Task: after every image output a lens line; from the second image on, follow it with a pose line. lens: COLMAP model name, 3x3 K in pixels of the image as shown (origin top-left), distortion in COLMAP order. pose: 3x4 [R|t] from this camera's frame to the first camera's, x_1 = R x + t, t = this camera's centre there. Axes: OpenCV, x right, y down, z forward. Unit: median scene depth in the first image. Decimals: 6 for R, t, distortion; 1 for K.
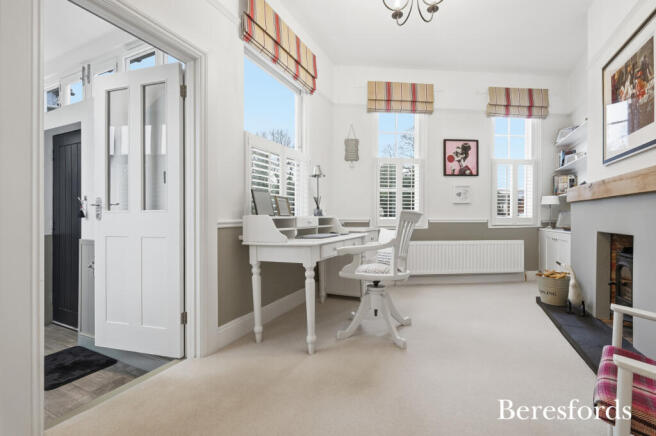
lens RADIAL K [[289.4, 0, 328.2], [0, 289.4, 217.5], [0, 0, 1]] dist [0.001614, 0.000221]
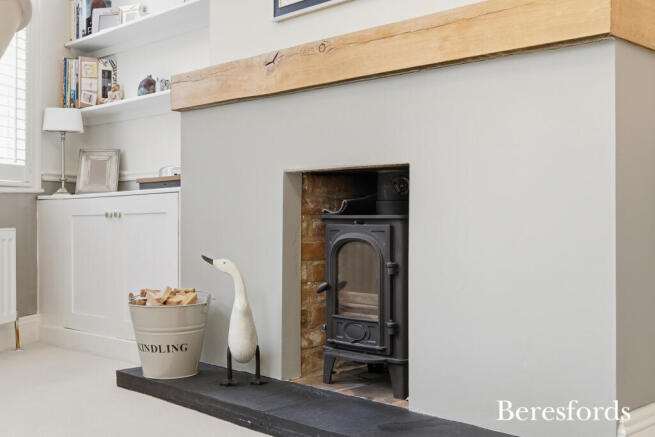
lens RADIAL K [[787.8, 0, 327.3], [0, 787.8, 218.6], [0, 0, 1]] dist [-0.026855, 0.000000]
pose [[0.355213, -0.001232, 0.934785, -0.060271], [0.003920, 0.999992, -0.000172, 0.070115], [-0.934777, 0.003726, 0.355215, 0.330308]]
